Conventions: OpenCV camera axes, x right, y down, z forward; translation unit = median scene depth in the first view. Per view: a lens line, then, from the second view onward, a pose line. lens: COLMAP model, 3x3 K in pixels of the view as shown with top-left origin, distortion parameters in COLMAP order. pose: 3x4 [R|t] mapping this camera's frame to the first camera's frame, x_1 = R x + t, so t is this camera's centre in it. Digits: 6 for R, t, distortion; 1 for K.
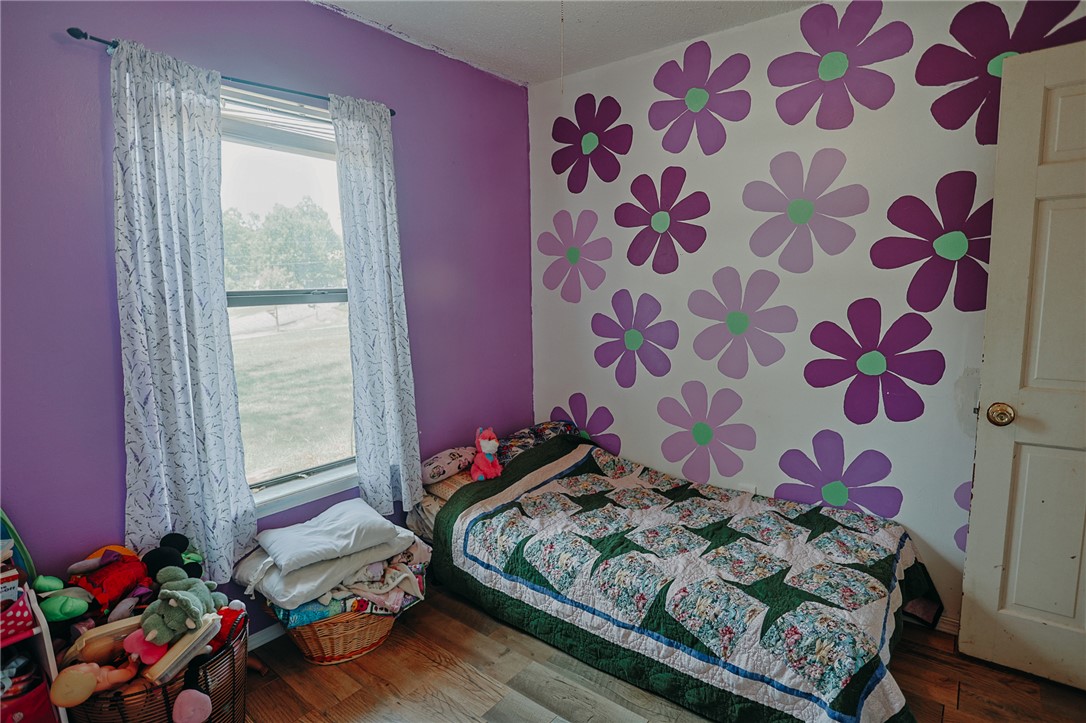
lens RADIAL K [[559.5, 0, 544.4], [0, 559.5, 366.2], [0, 0, 1]] dist [-0.078977, 0.037118]
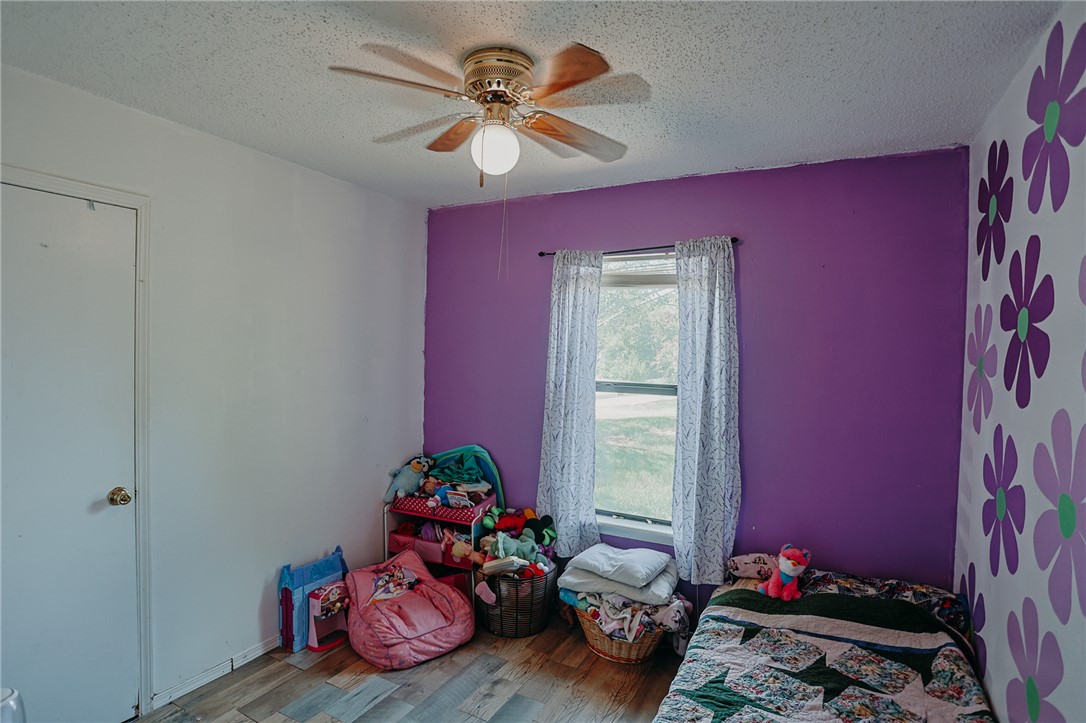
lens RADIAL K [[559.5, 0, 544.4], [0, 559.5, 366.2], [0, 0, 1]] dist [-0.078977, 0.037118]
pose [[0.184481, 0.050097, -0.981559, 0.847269], [-0.172377, 0.984869, 0.017868, -0.157507], [0.967602, 0.165902, 0.190325, 0.450084]]
